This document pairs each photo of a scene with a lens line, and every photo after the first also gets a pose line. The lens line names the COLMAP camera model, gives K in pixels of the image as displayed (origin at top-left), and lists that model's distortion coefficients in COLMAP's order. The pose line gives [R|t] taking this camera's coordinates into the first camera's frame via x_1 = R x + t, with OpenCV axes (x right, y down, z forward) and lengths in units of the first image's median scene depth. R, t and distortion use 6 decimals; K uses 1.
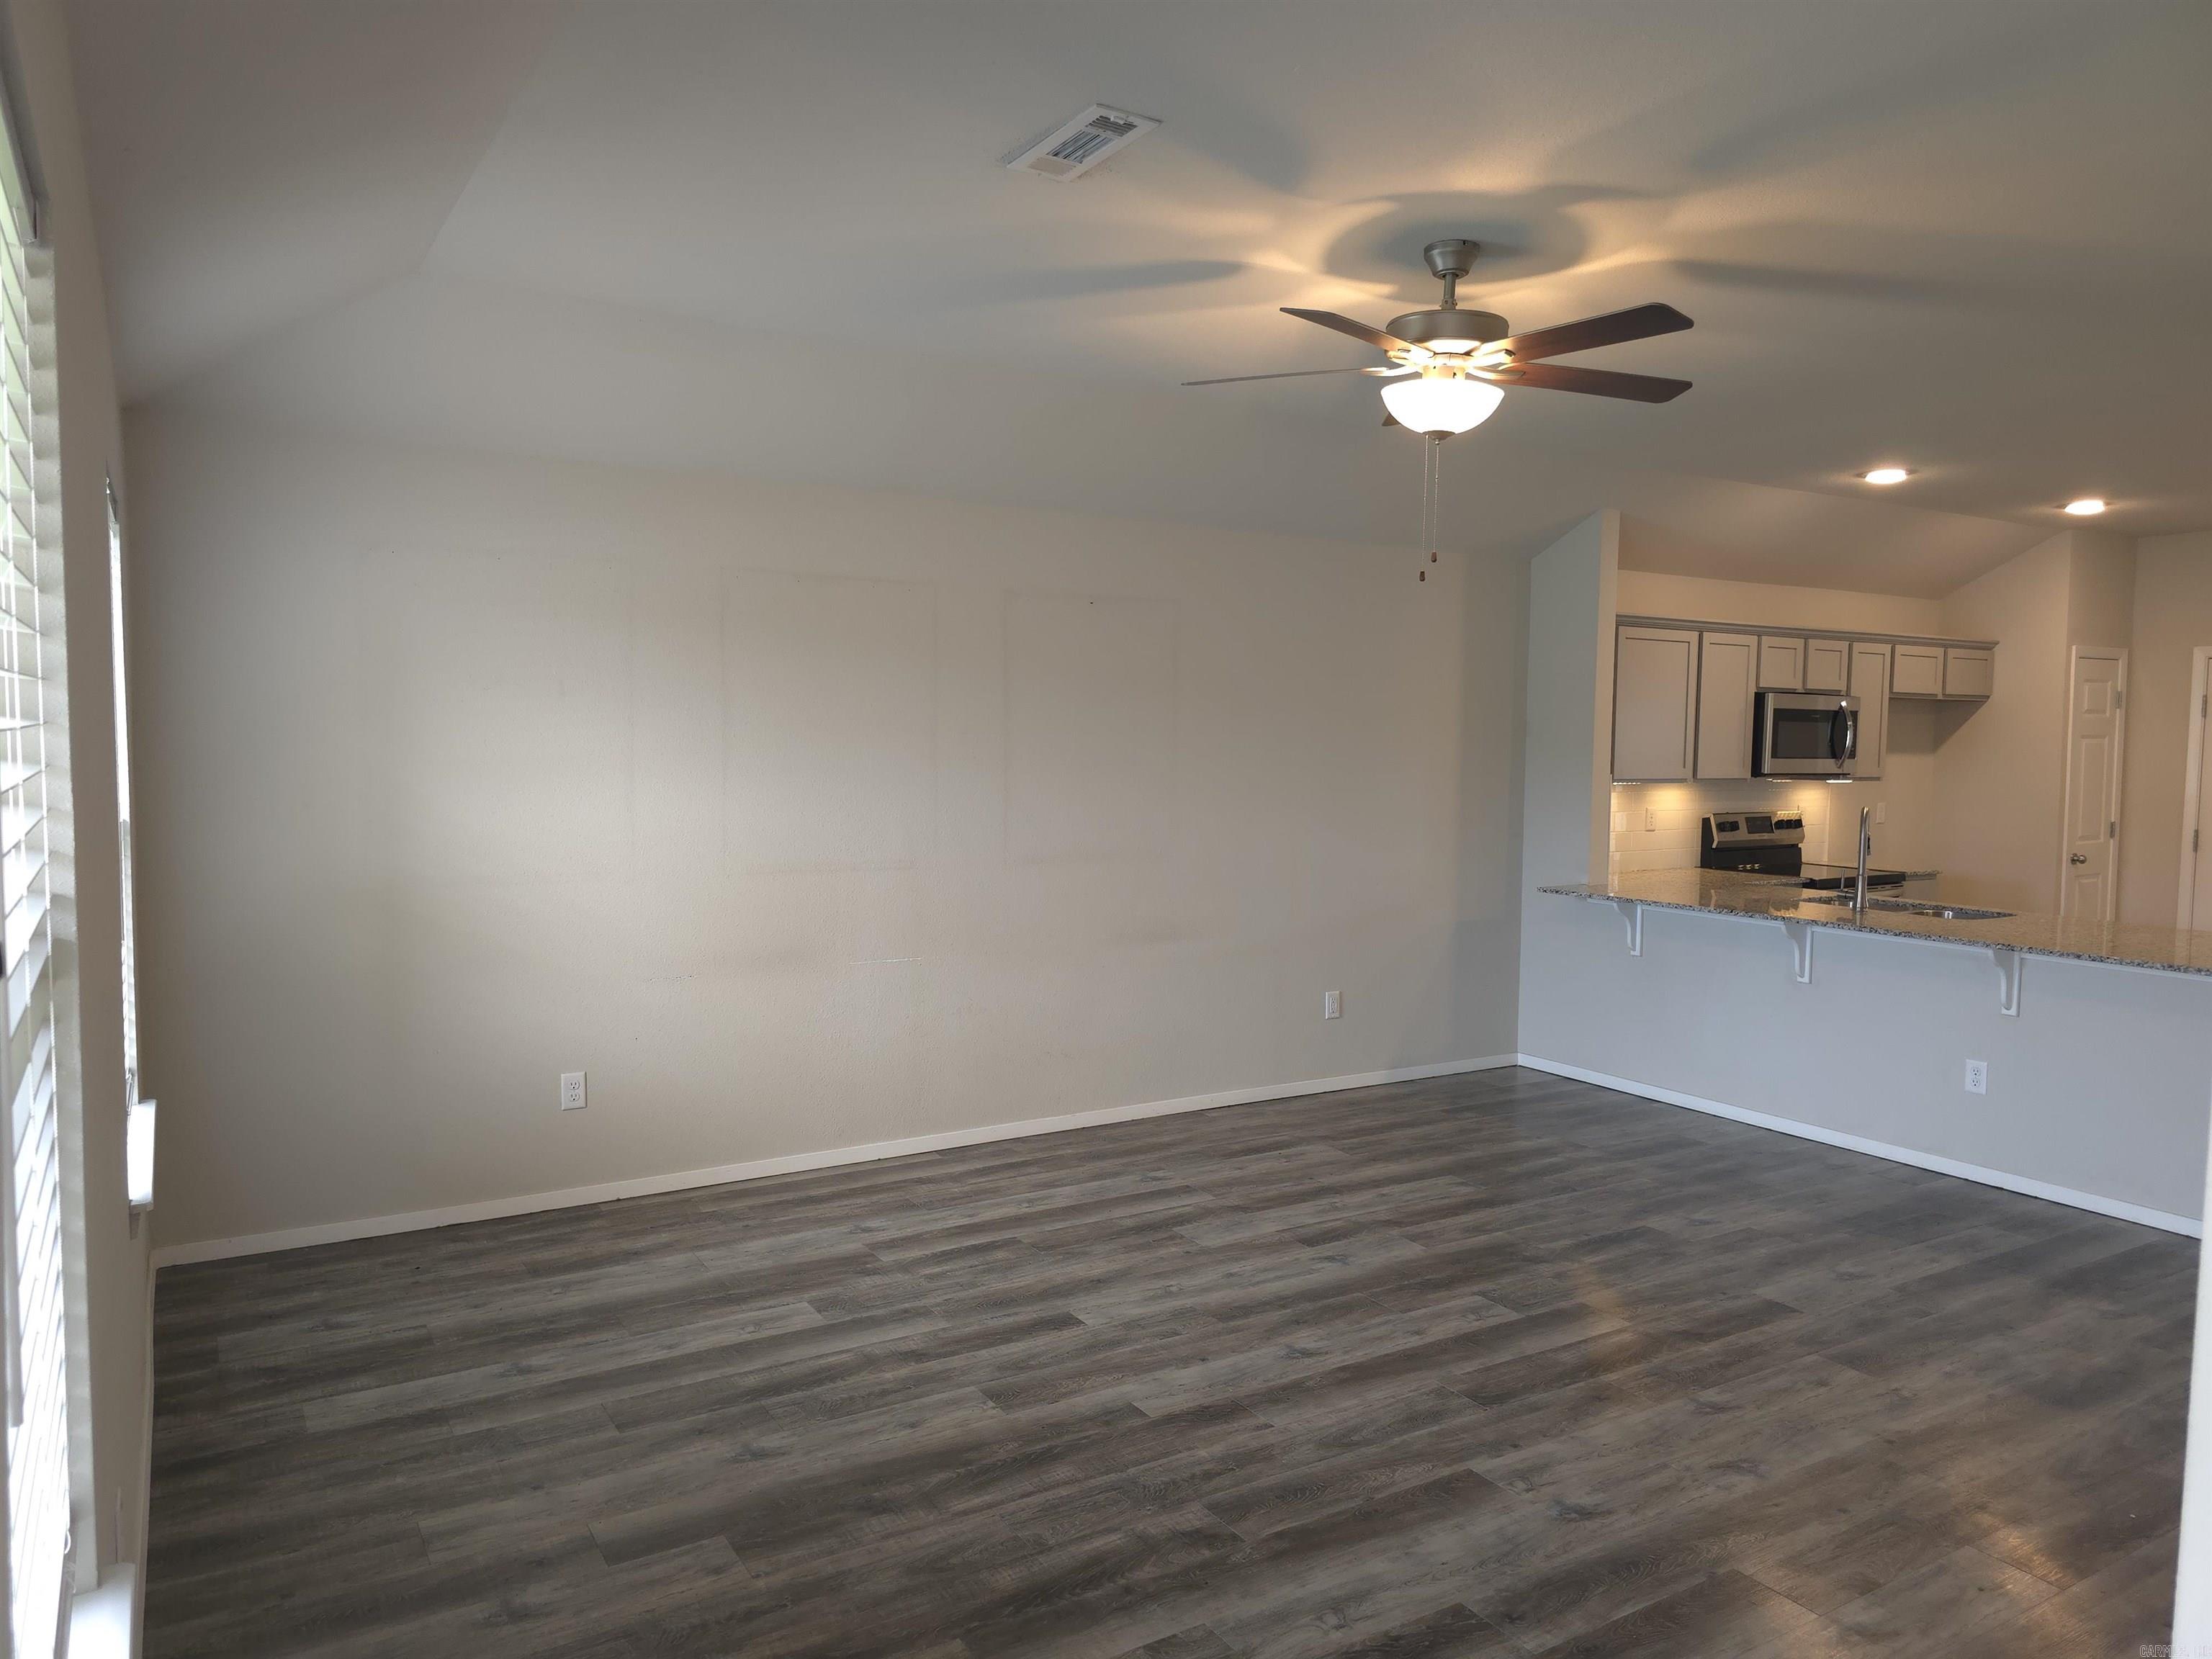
lens RADIAL K [[1487.8, 0, 1097.3], [0, 1487.8, 829.6], [0, 0, 1]] dist [0.056381, -0.044908]
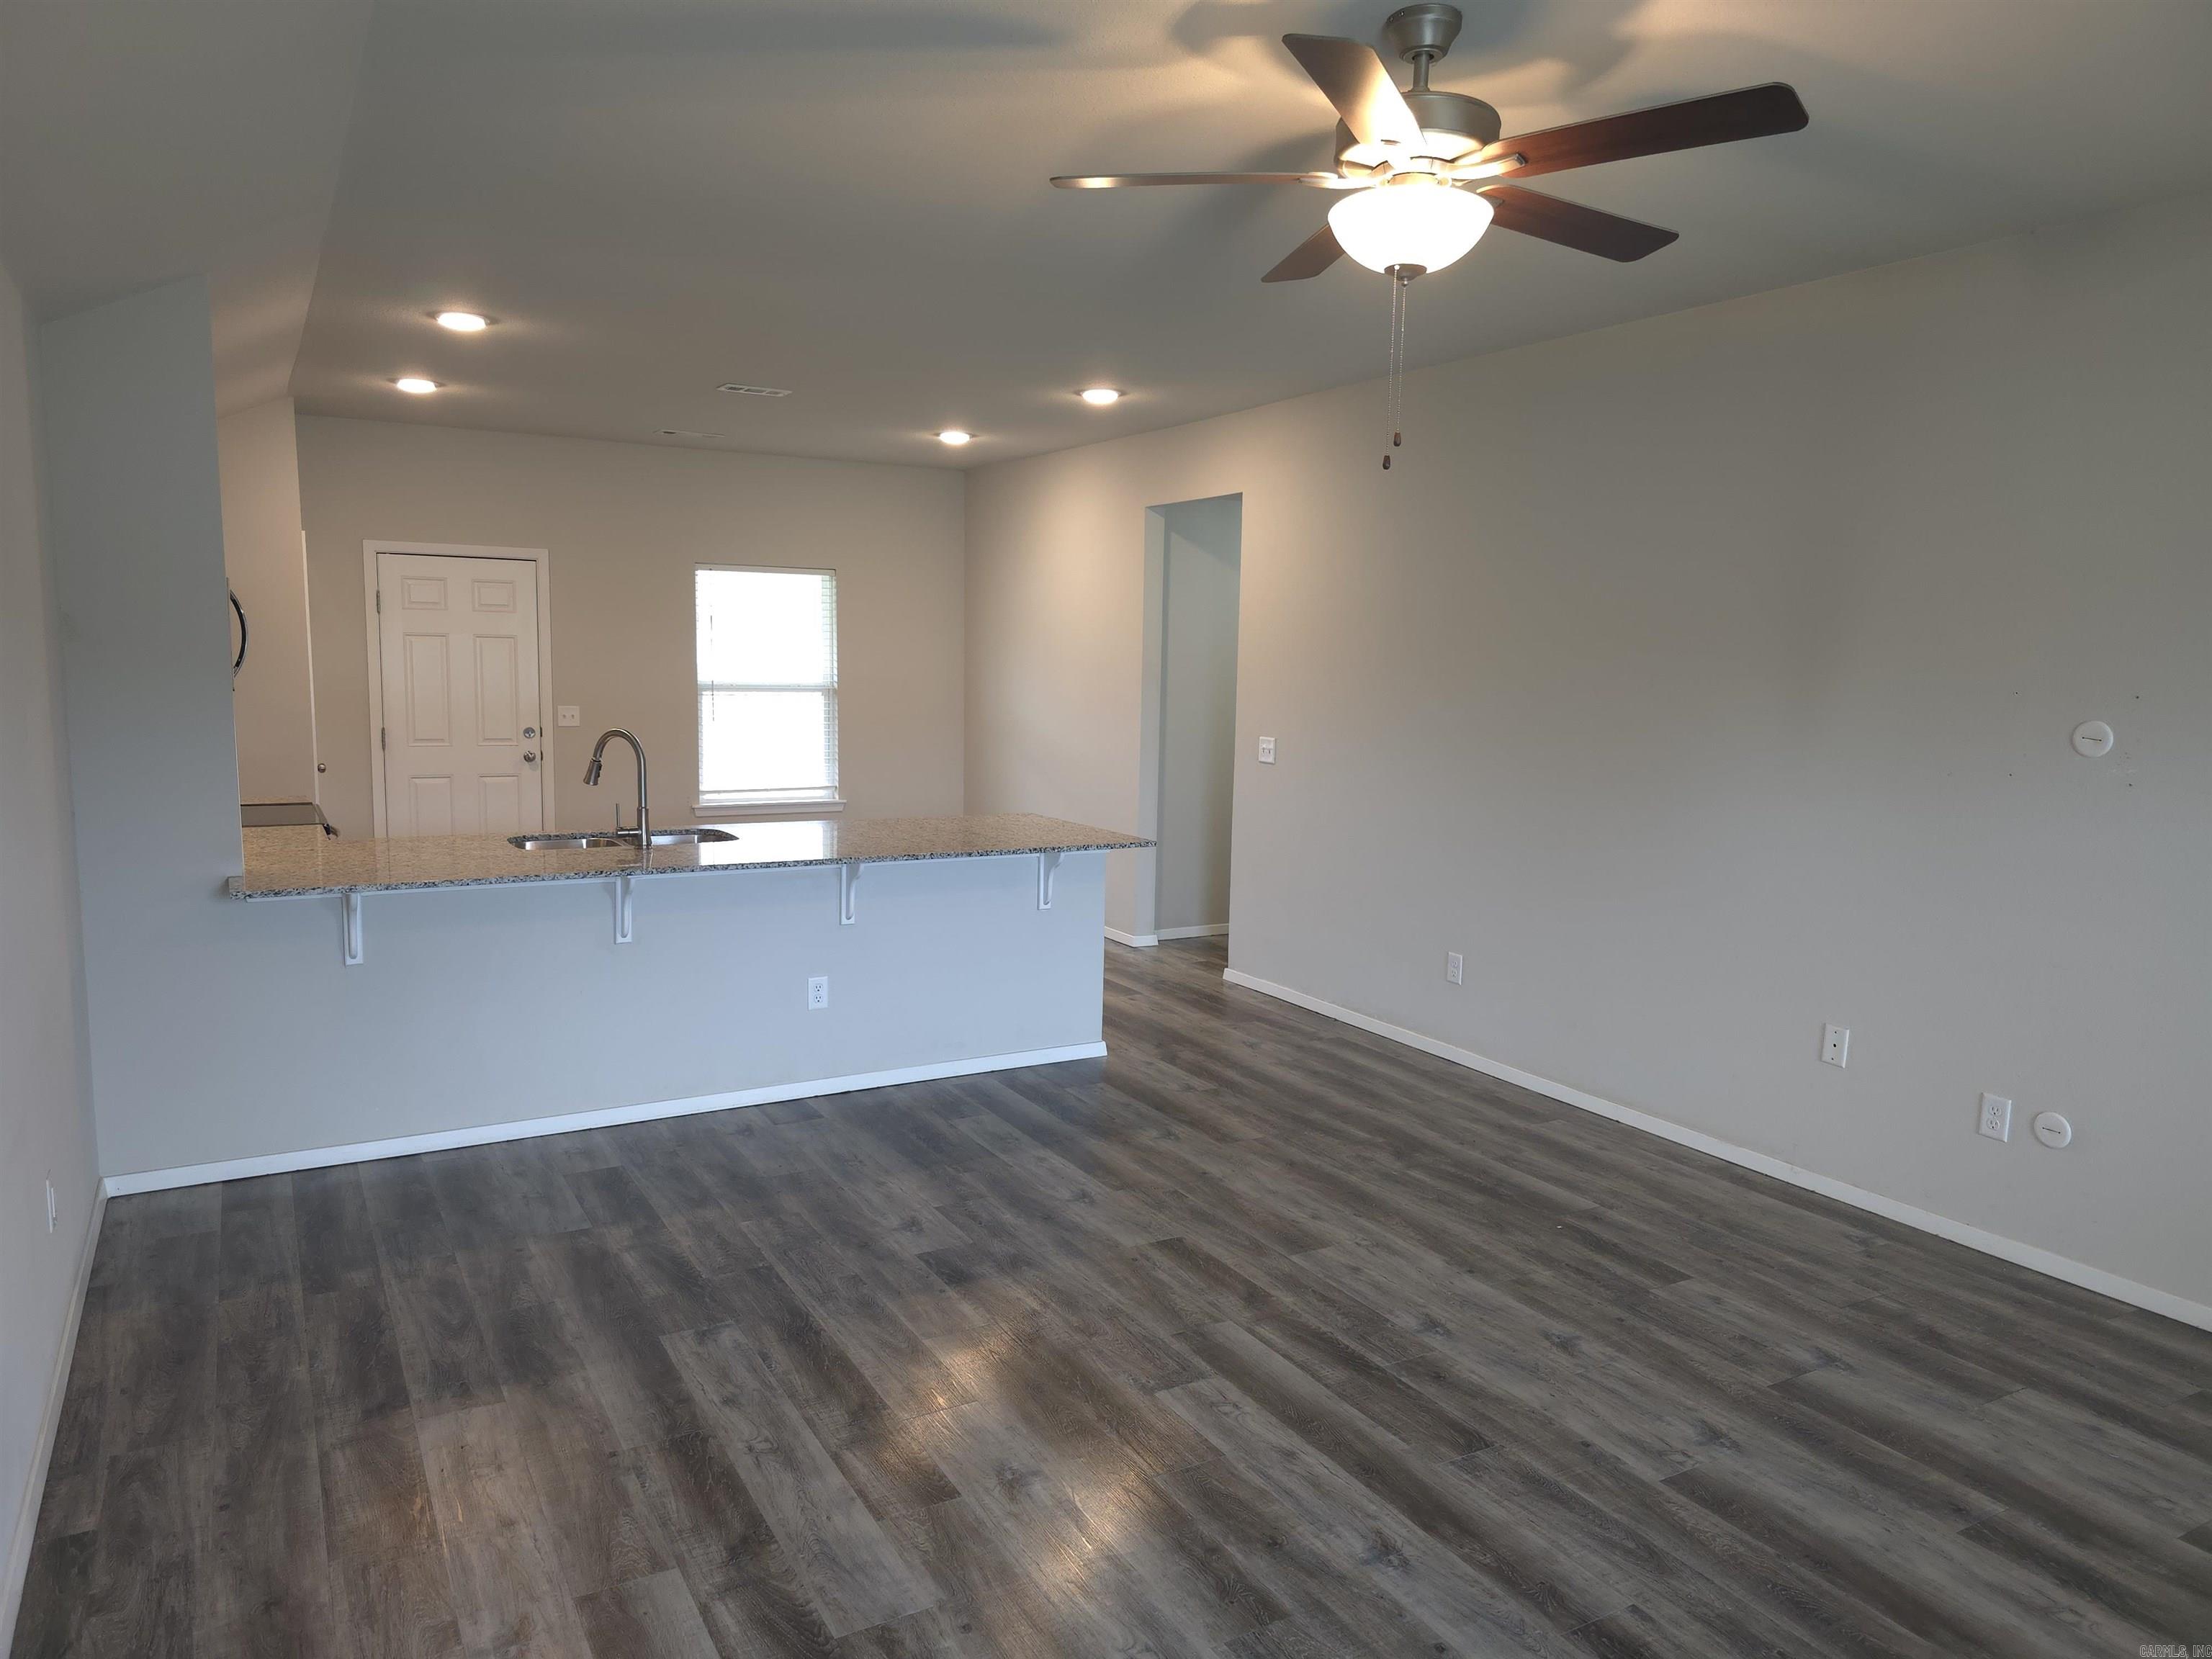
lens RADIAL K [[1487.8, 0, 1108.2], [0, 1487.8, 826.5], [0, 0, 1]] dist [0.056381, -0.044908]
pose [[0.031137, -0.131934, 0.990769, -0.442138], [0.045039, 0.990428, 0.130473, -0.076554], [-0.998500, 0.040560, 0.036781, 0.909970]]
